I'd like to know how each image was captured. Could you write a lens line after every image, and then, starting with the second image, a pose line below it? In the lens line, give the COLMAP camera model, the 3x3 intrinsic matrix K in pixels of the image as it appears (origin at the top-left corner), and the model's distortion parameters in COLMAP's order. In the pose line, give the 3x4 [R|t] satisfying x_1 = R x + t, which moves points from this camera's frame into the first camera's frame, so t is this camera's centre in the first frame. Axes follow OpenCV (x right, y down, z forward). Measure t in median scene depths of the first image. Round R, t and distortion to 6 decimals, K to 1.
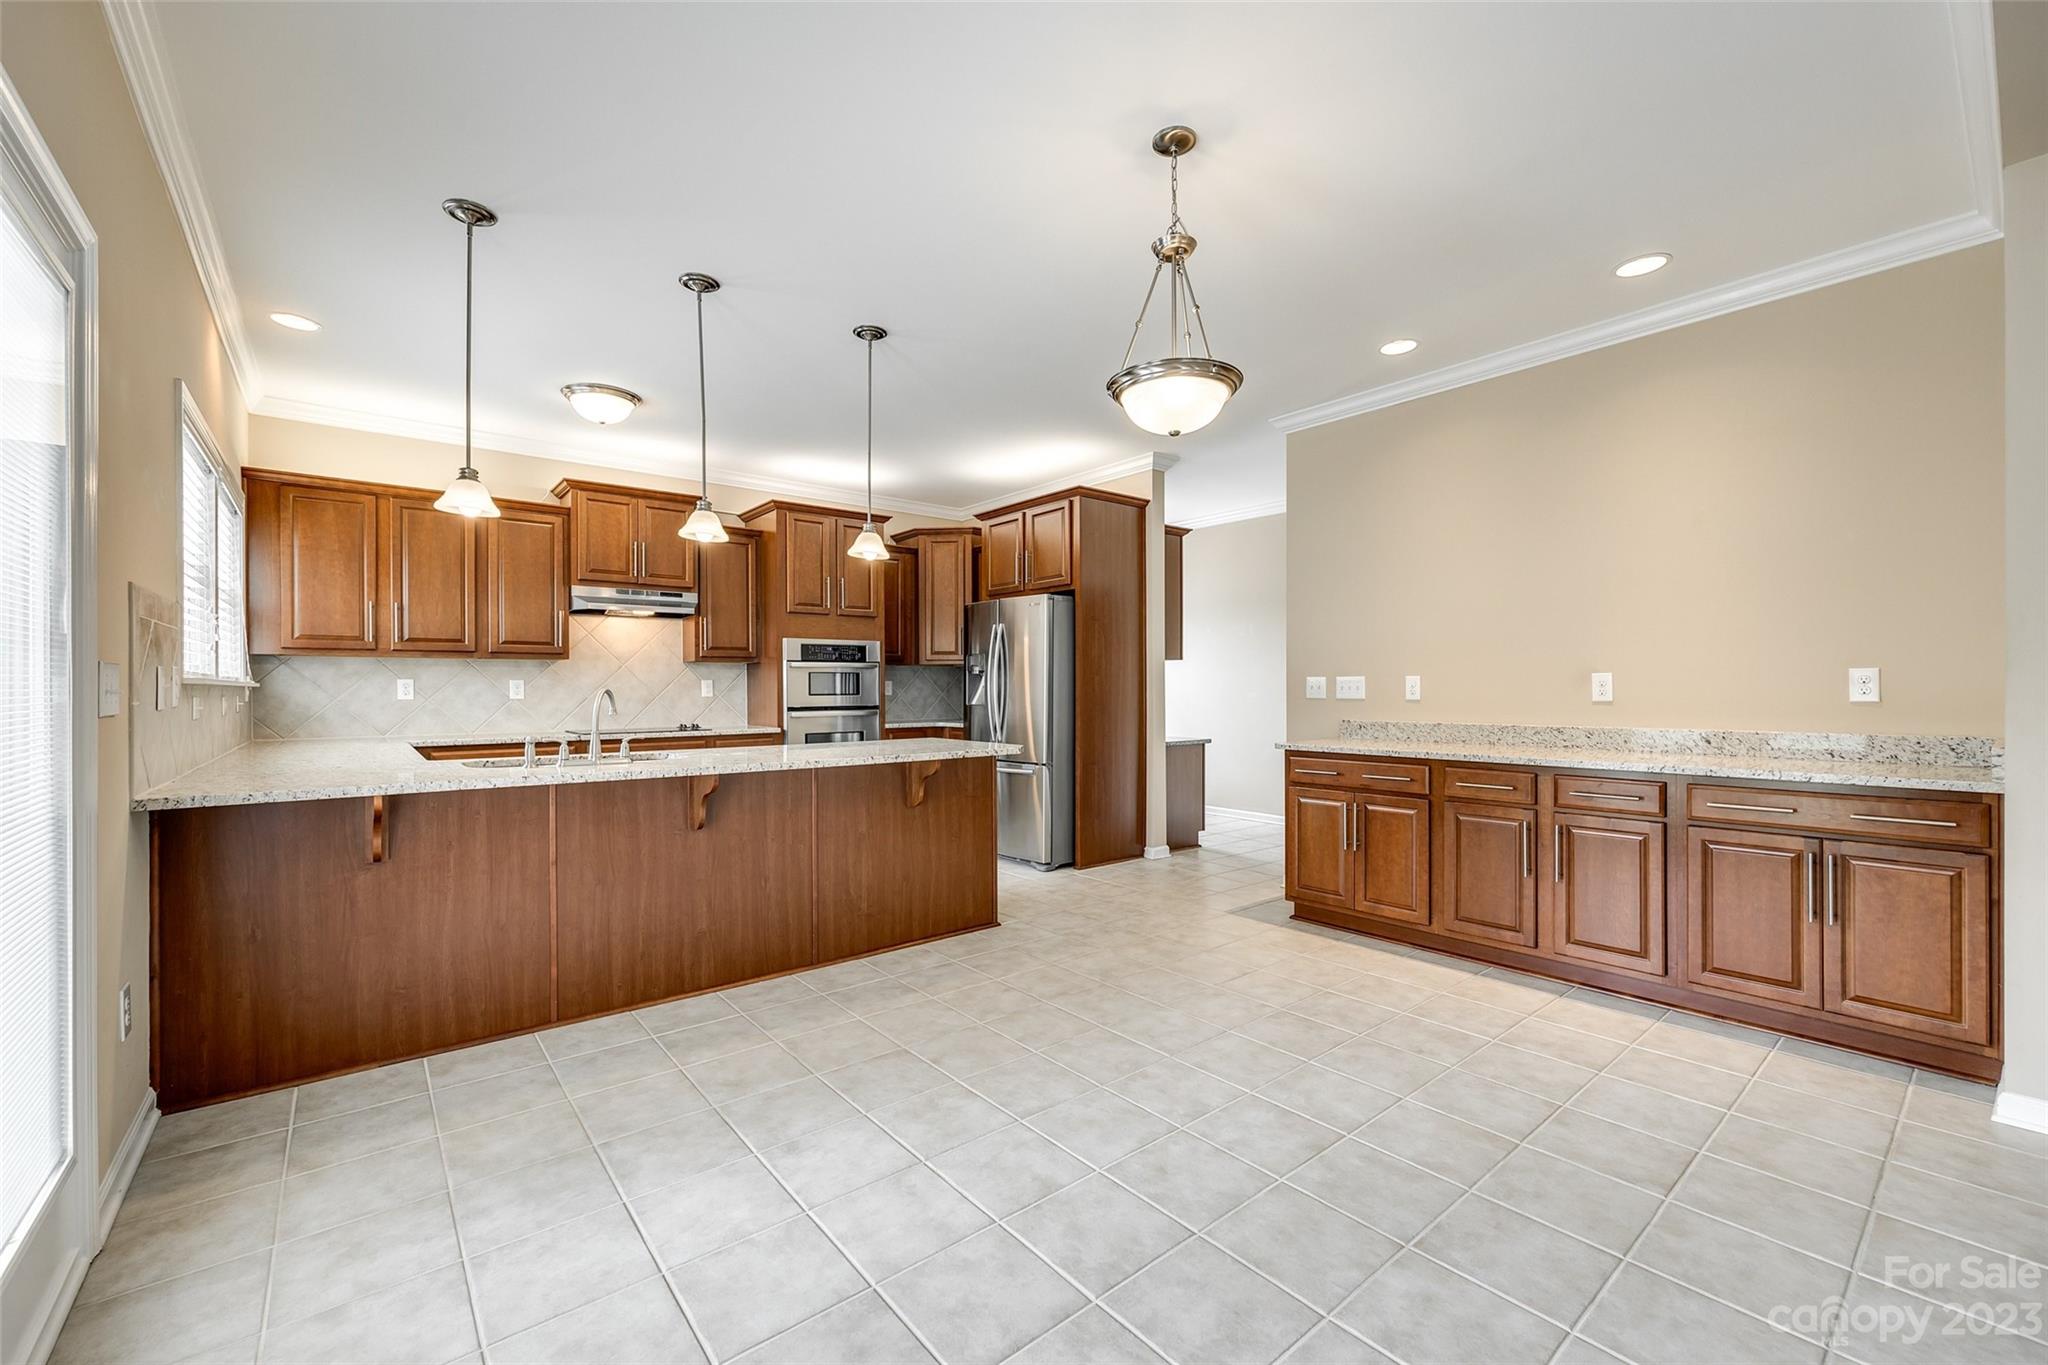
lens RADIAL K [[834.6, 0, 1036.5], [0, 834.6, 687.8], [0, 0, 1]] dist [0.001877, 0.000288]
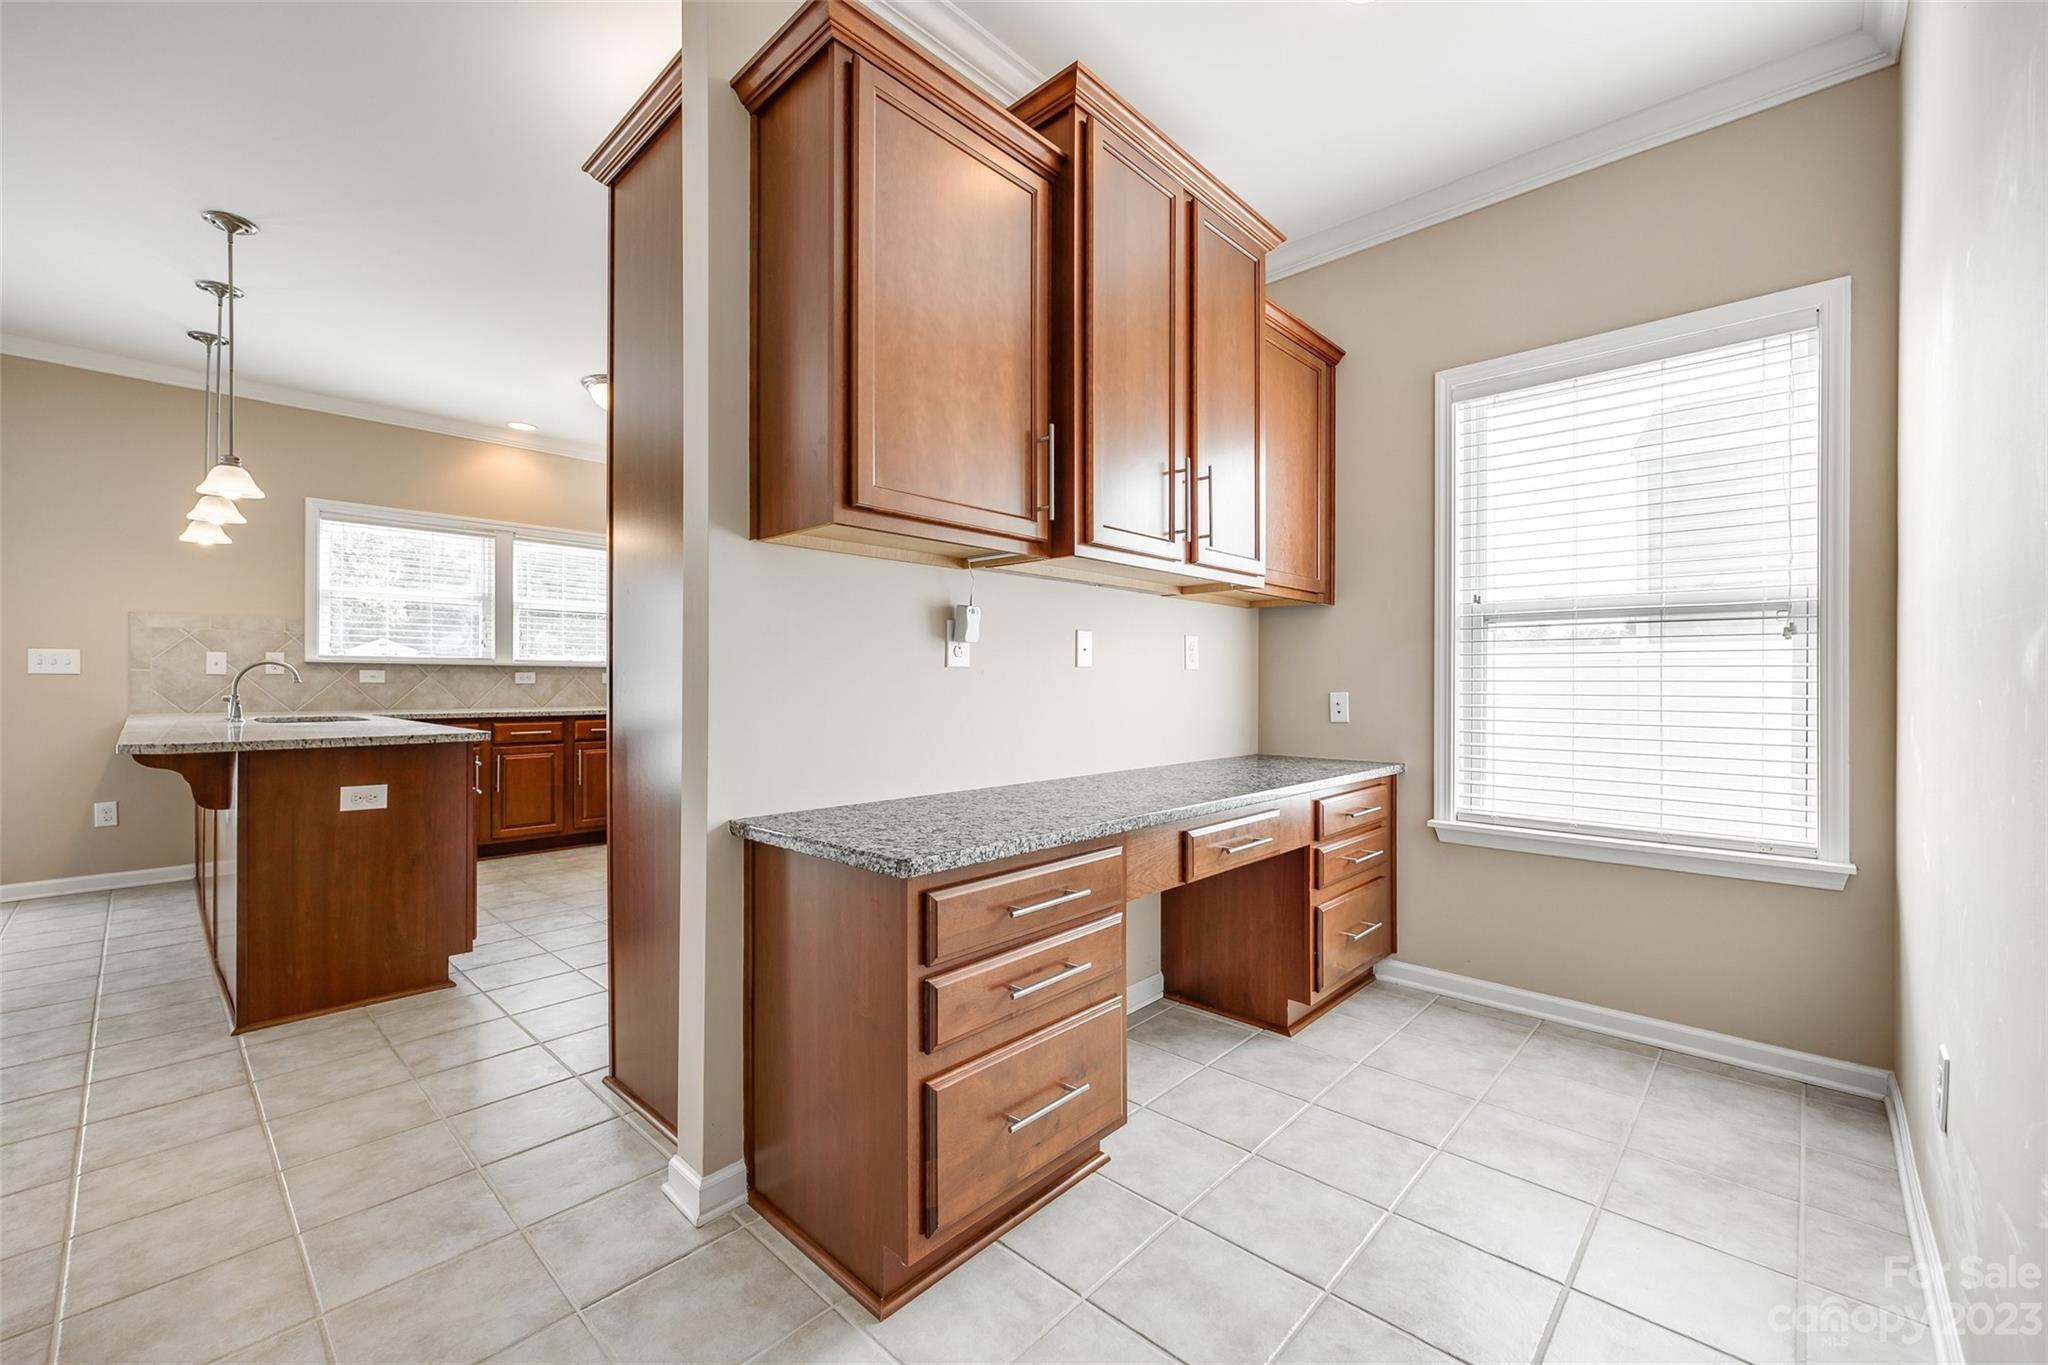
lens RADIAL K [[831.6, 0, 1043.5], [0, 831.6, 677.8], [0, 0, 1]] dist [-0.001903, 0.000199]
pose [[0.135745, 0.005822, -0.990727, 0.459604], [-0.005075, 0.999974, 0.005181, 0.007687], [0.990731, 0.004324, 0.135771, 1.066702]]
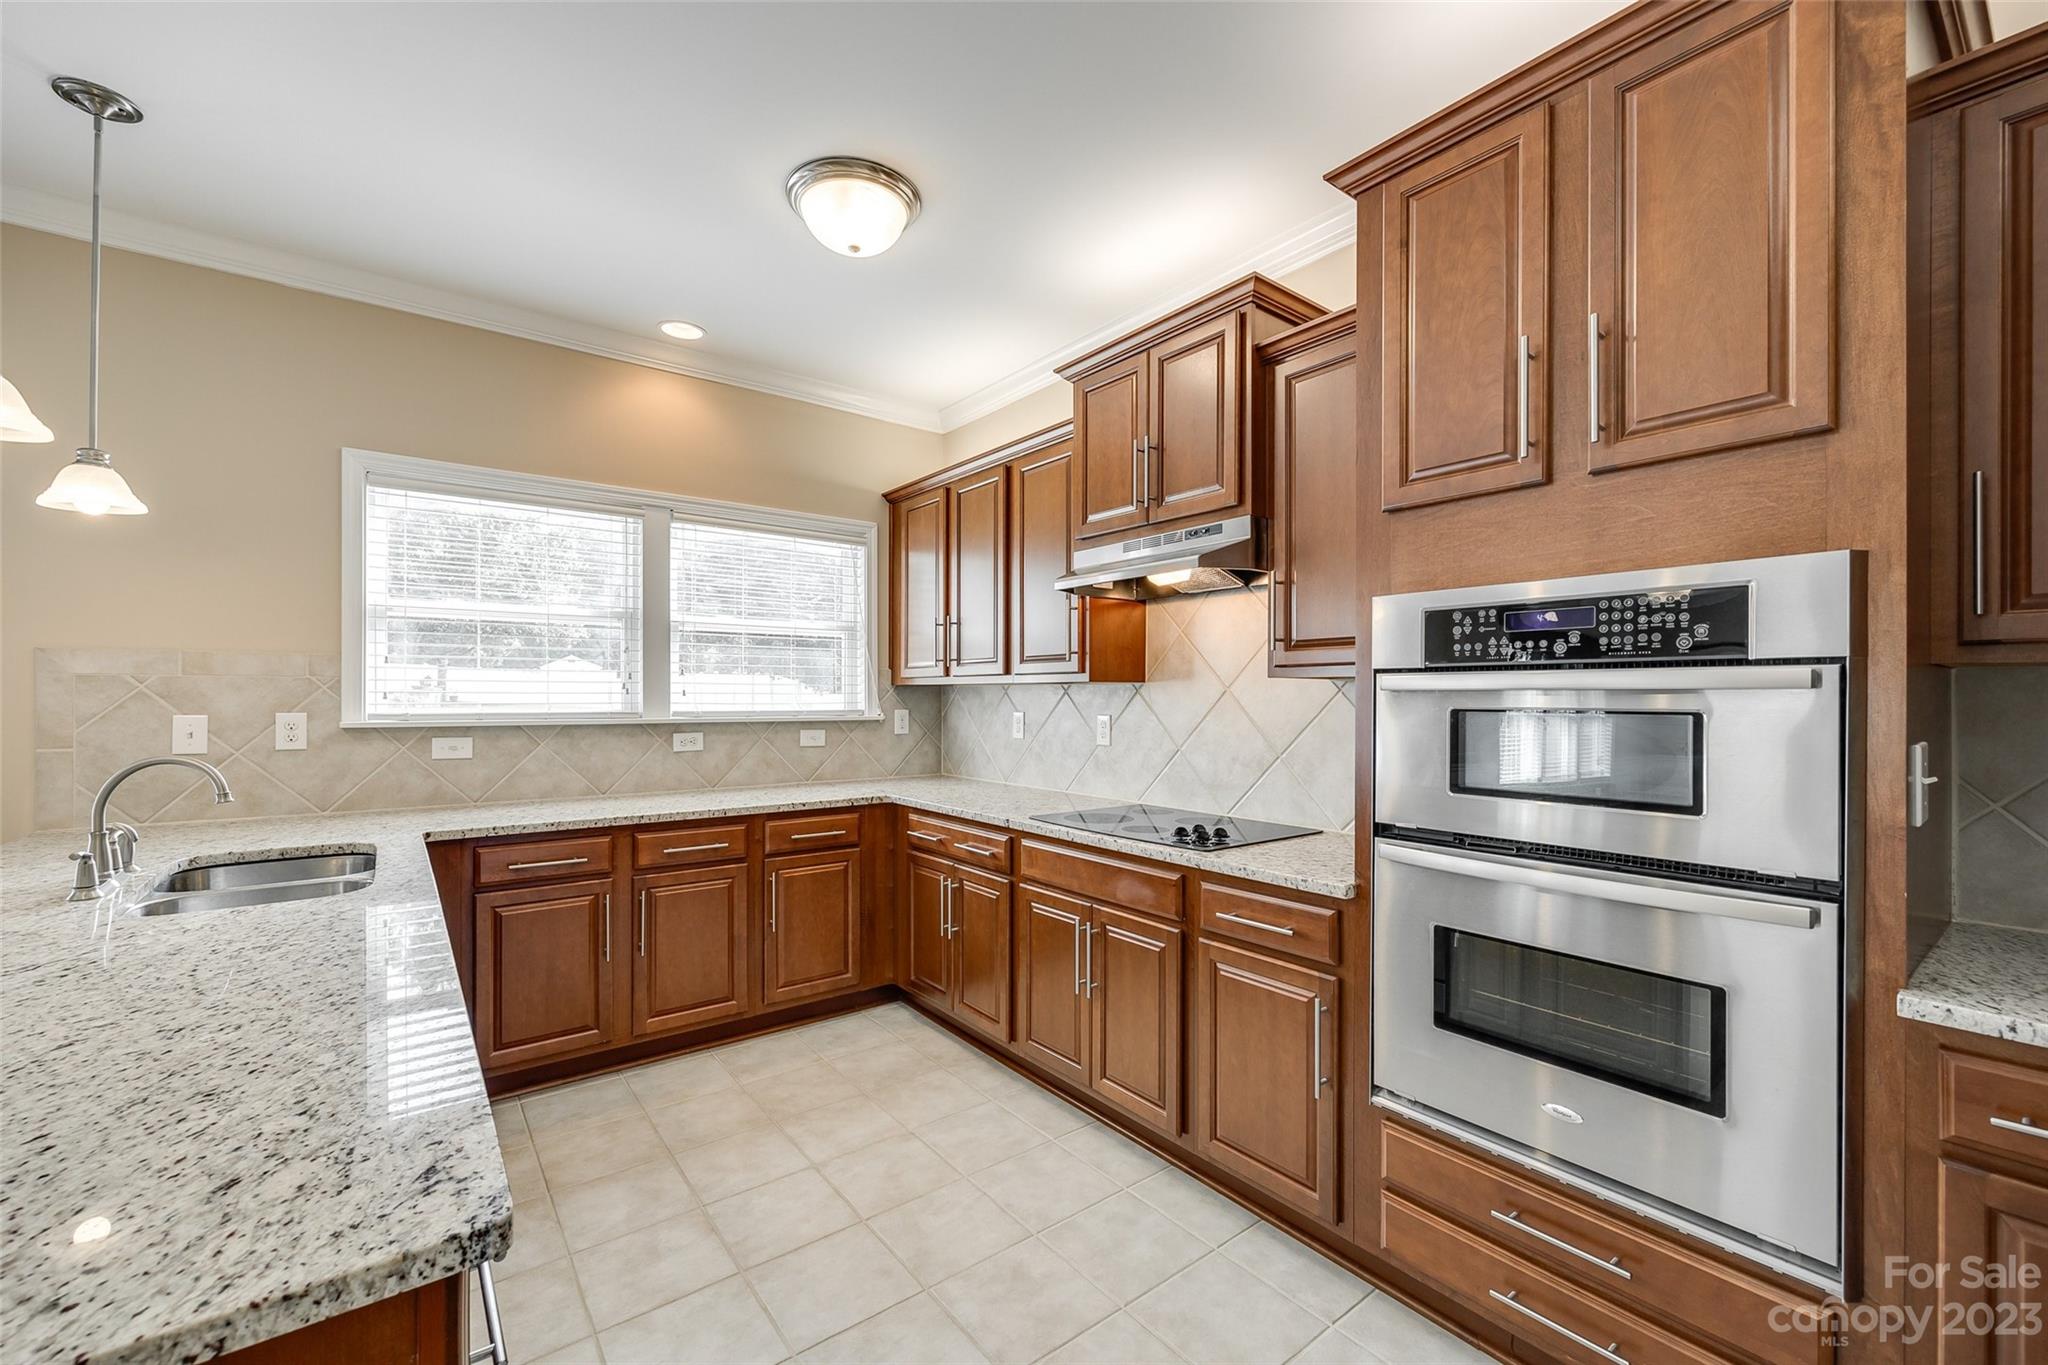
lens RADIAL K [[834.6, 0, 1036.5], [0, 834.6, 687.8], [0, 0, 1]] dist [0.001877, 0.000288]
pose [[-0.030407, 0.002048, -0.999535, 0.017072], [-0.002661, 0.999994, 0.002130, -0.025393], [0.999534, 0.002725, -0.030402, 0.871466]]
